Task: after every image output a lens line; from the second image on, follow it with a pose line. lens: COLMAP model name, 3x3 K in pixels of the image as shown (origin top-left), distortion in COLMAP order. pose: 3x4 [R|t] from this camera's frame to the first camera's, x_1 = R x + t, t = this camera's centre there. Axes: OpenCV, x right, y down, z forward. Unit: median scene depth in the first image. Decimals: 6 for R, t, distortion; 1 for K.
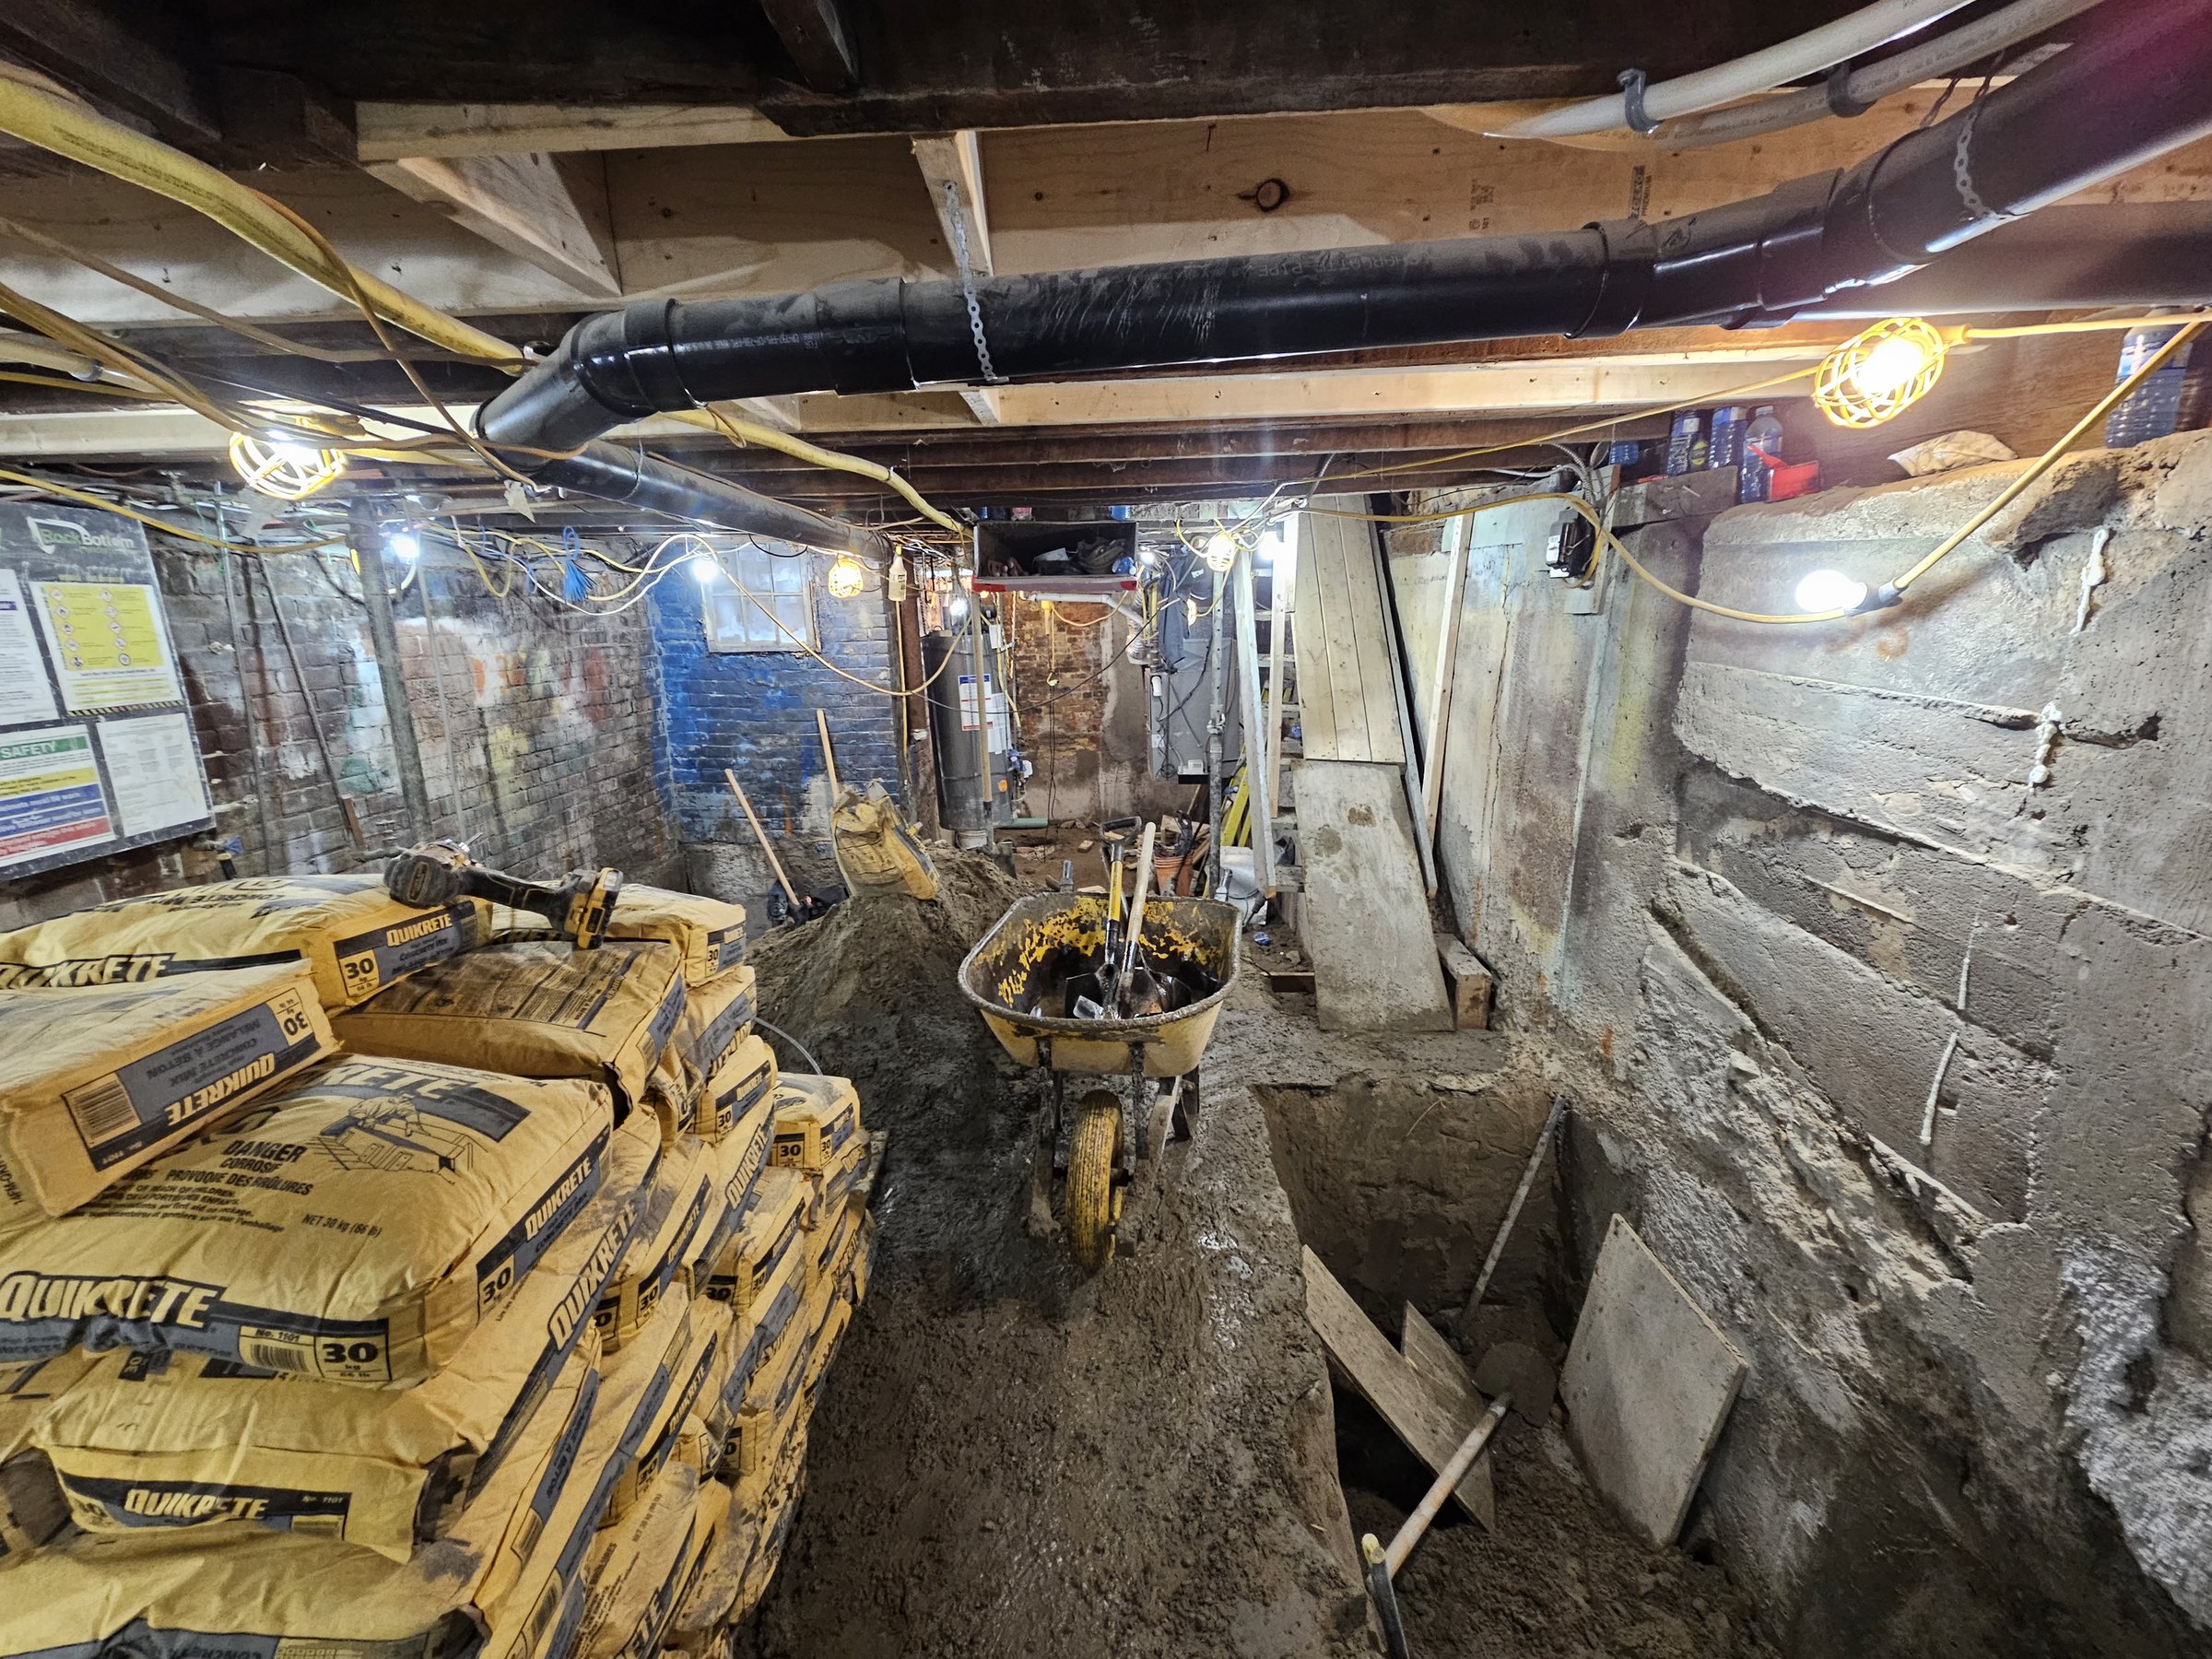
lens RADIAL K [[901.6, 0, 1091.8], [0, 901.6, 845.3], [0, 0, 1]] dist [-0.003127, -0.000171]
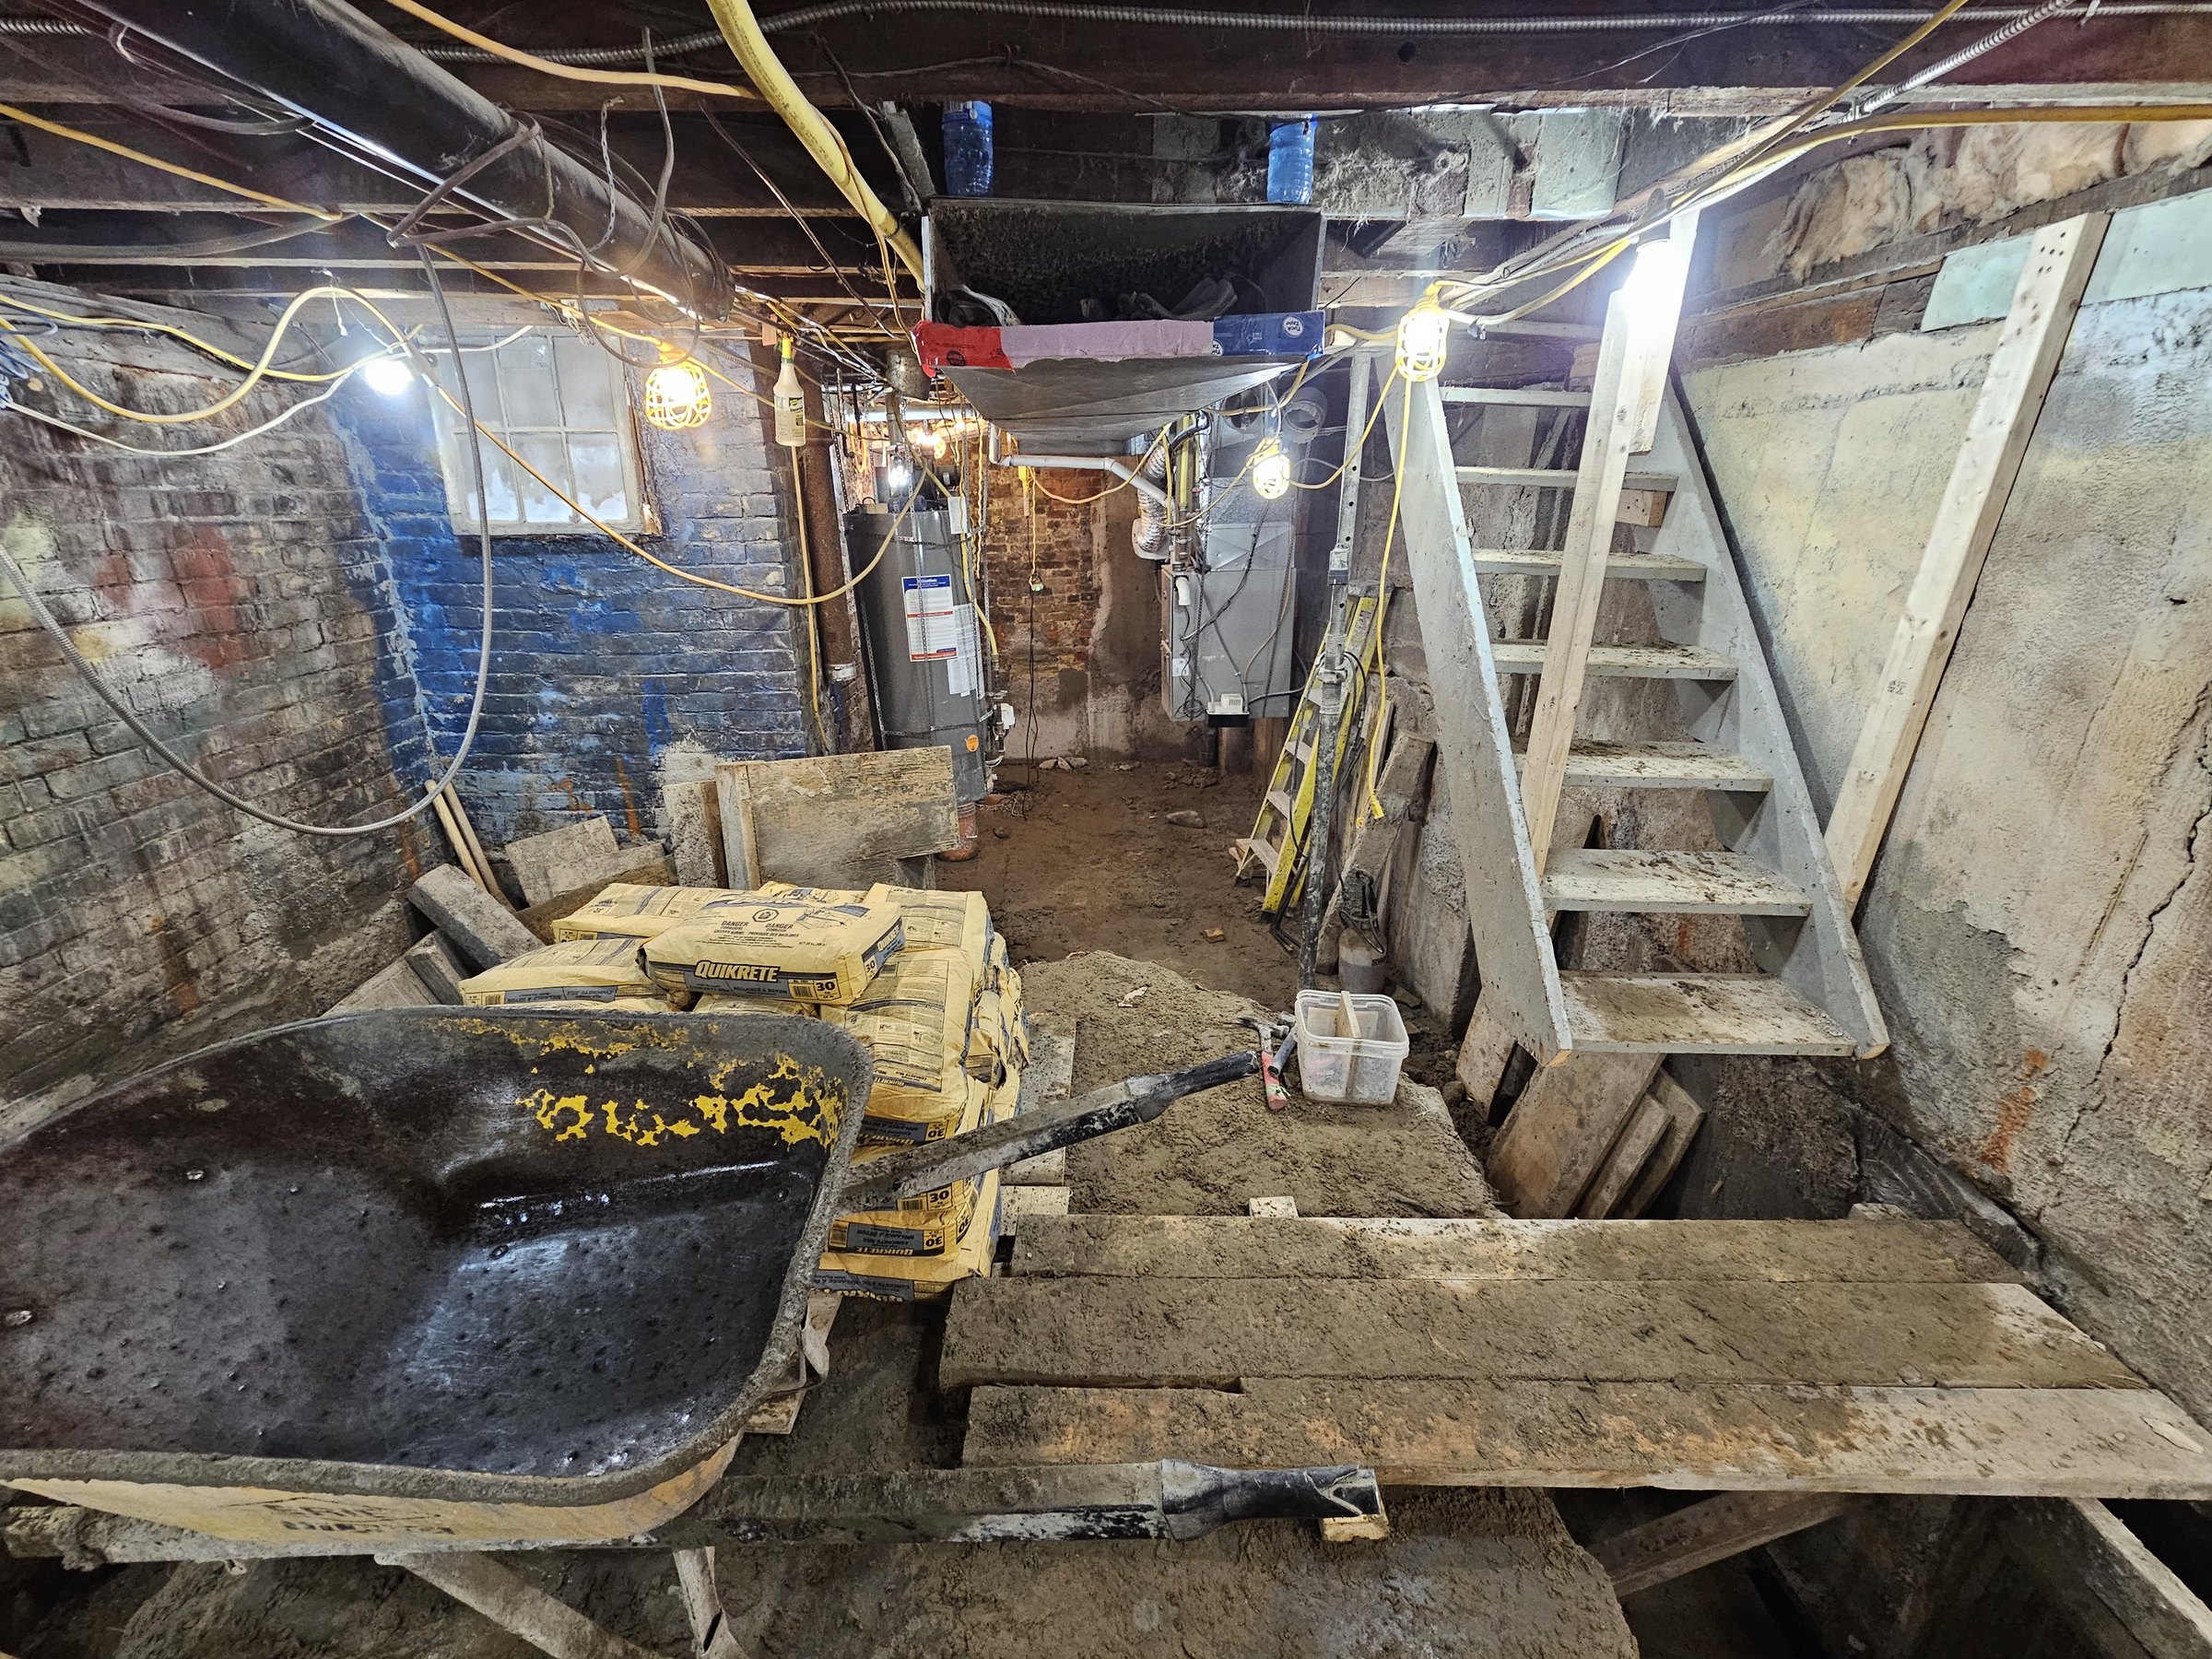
lens RADIAL K [[901.6, 0, 1091.8], [0, 901.6, 845.3], [0, 0, 1]] dist [-0.003127, -0.000171]
pose [[0.998899, -0.005390, 0.046604, -0.095518], [0.000060, 0.993523, 0.113629, -0.155749], [-0.046915, -0.113501, 0.992430, 0.731790]]
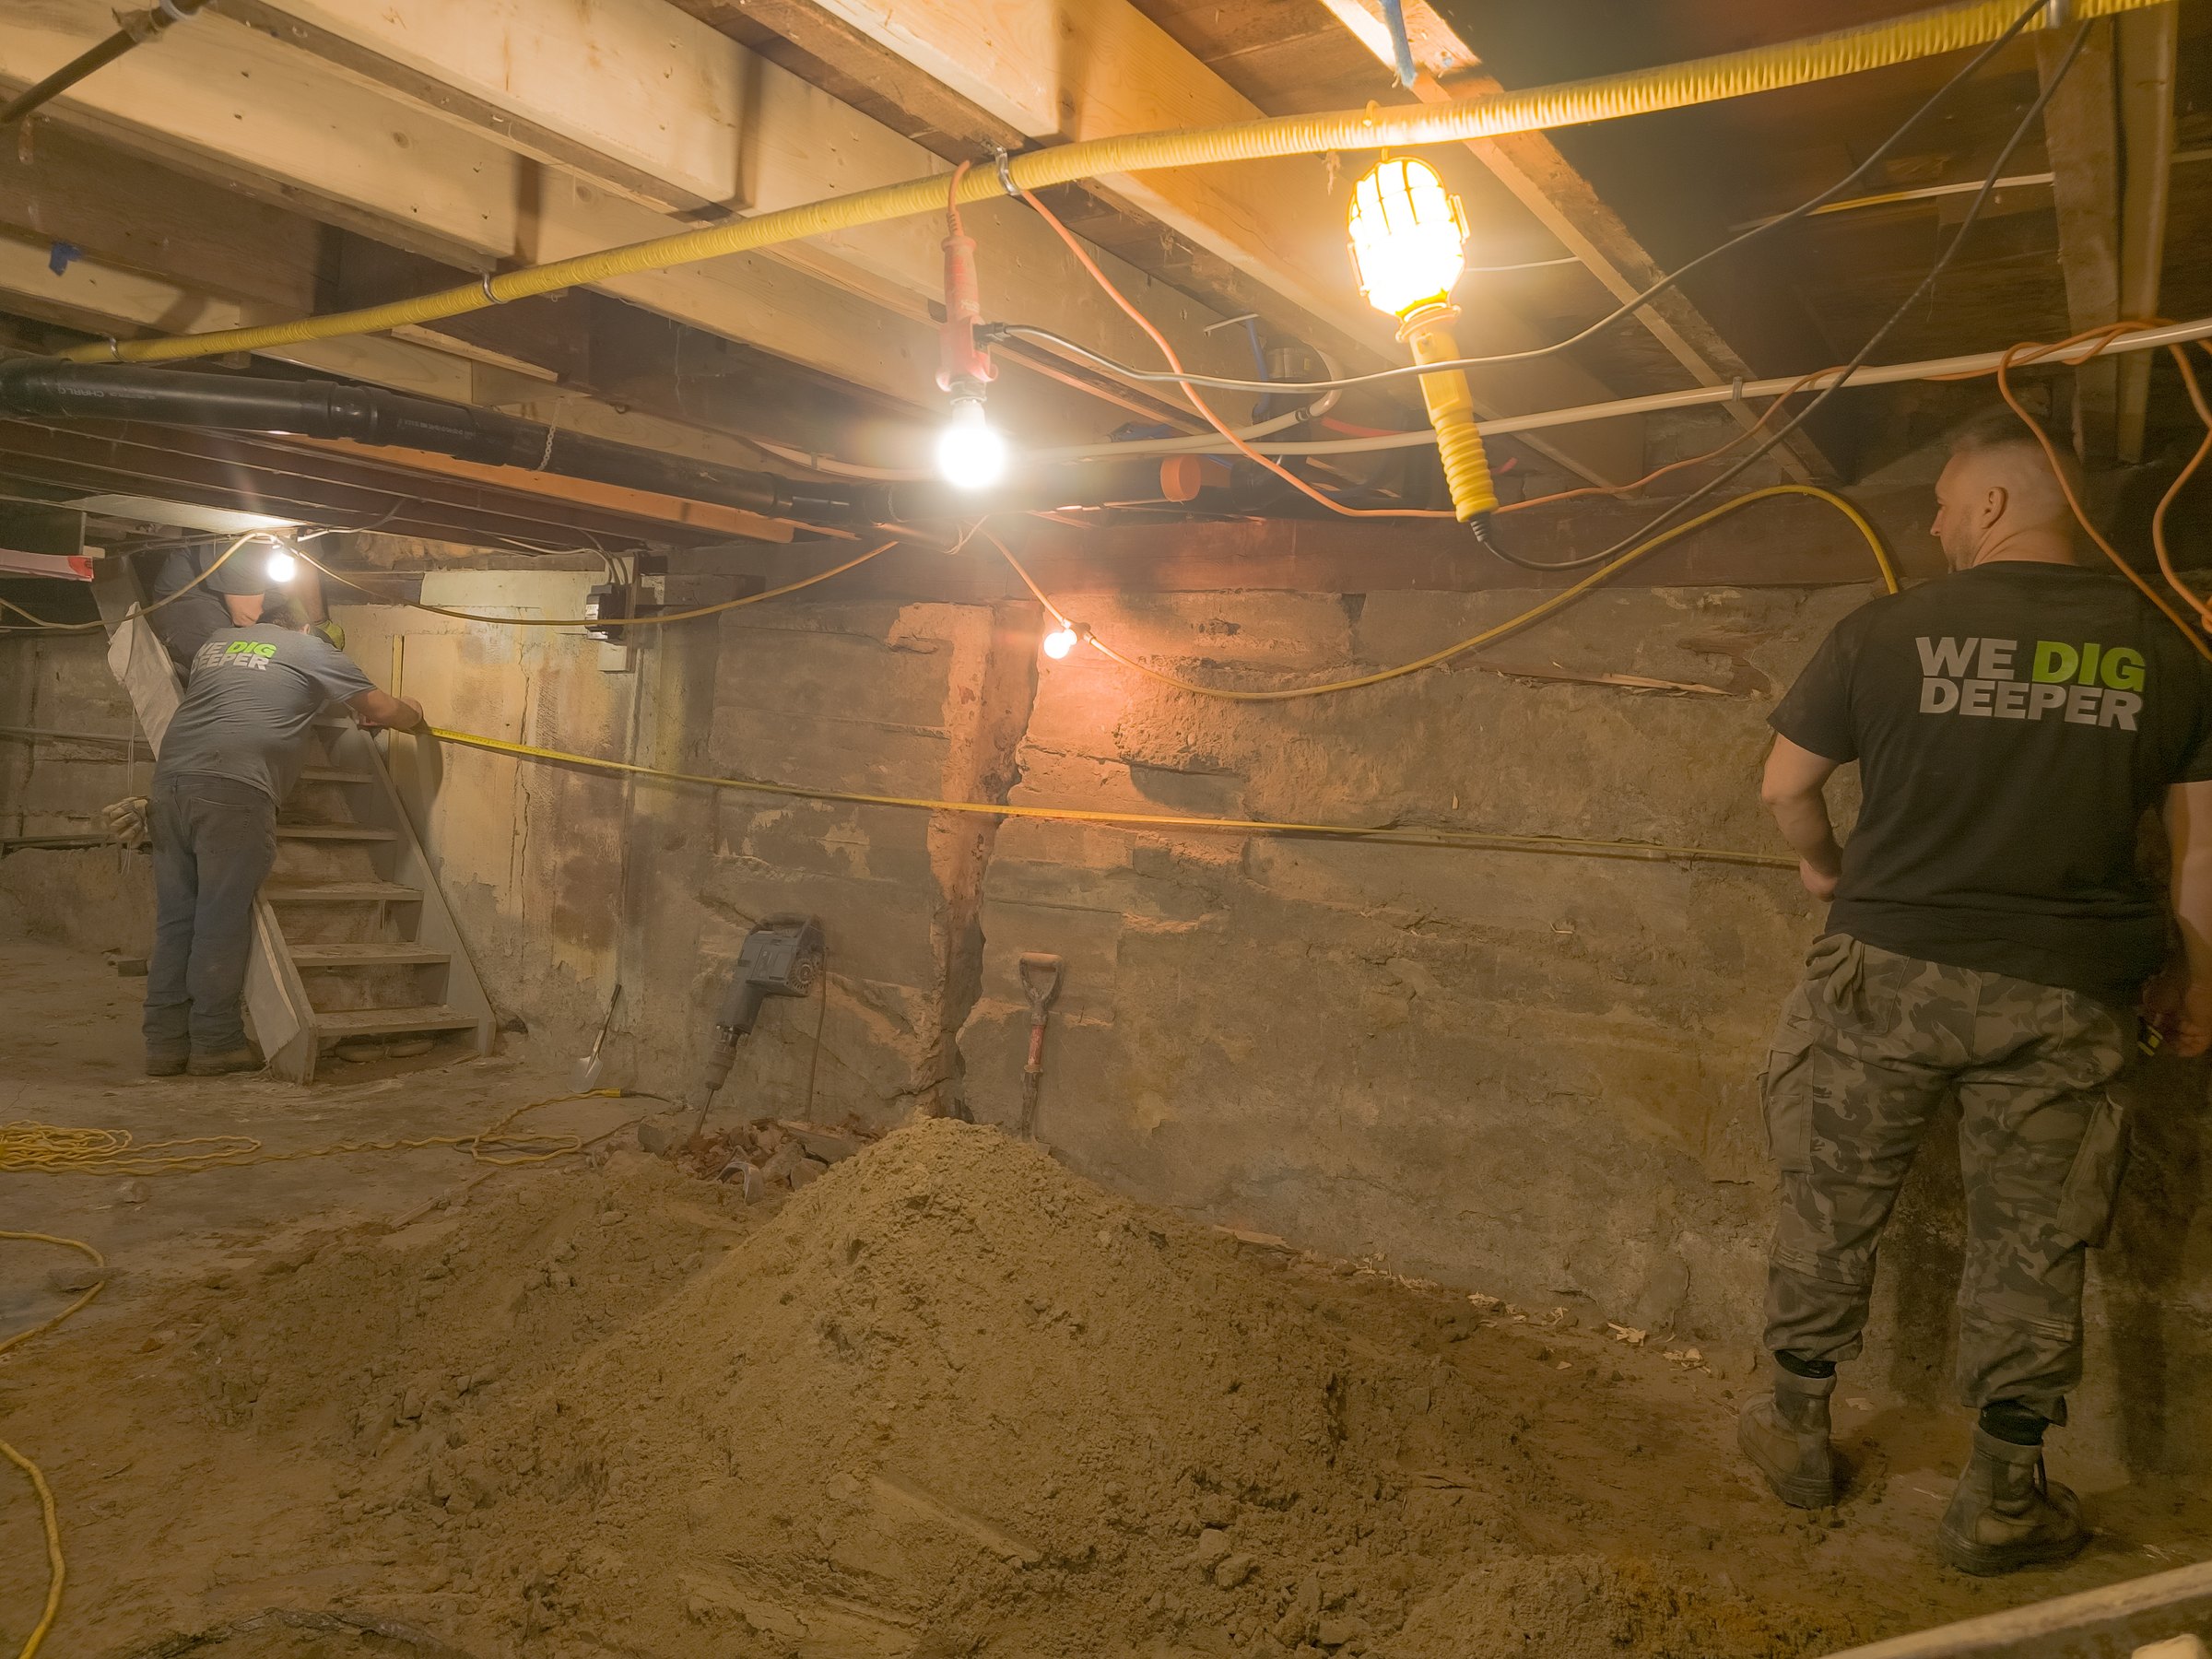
lens RADIAL K [[1471.6, 0, 1105.8], [0, 1471.6, 820.4], [0, 0, 1]] dist [0.067658, -0.056078]
pose [[0.548390, 0.026705, 0.835796, -0.724775], [0.143004, 0.981771, -0.125198, 0.271764], [-0.823904, 0.188180, 0.534574, -0.542900]]
